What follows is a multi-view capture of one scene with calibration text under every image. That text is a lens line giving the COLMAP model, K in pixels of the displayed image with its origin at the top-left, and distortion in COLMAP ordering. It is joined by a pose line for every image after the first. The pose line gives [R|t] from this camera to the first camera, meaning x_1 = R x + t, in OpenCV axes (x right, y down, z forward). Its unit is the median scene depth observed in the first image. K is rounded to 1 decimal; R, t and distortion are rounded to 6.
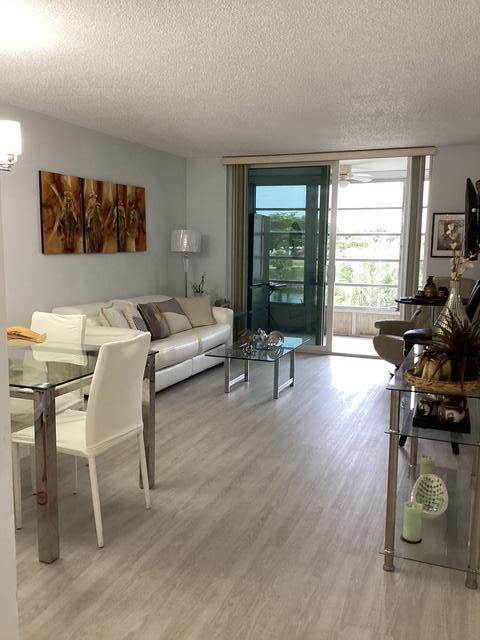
lens RADIAL K [[585.2, 0, 240.0], [0, 585.2, 320.0], [0, 0, 1]] dist [0.147996, -0.277206]
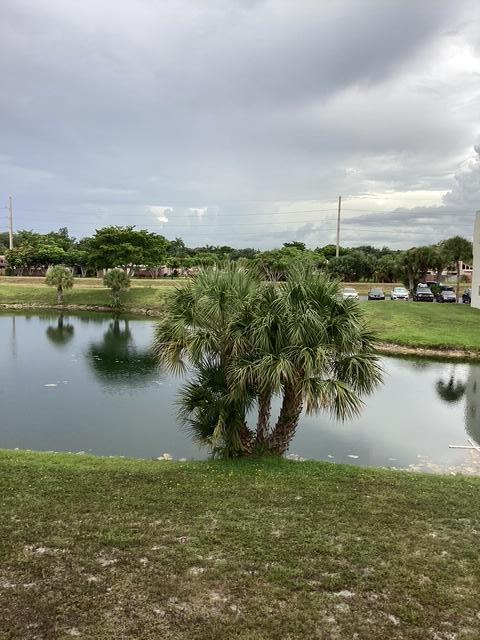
lens RADIAL K [[585.2, 0, 240.0], [0, 585.2, 320.0], [0, 0, 1]] dist [0.147996, -0.277206]
pose [[0.966658, -0.027511, 0.254591, 0.021936], [0.035124, 0.999060, -0.025405, -0.013449], [-0.253652, 0.033500, 0.966715, 0.105682]]
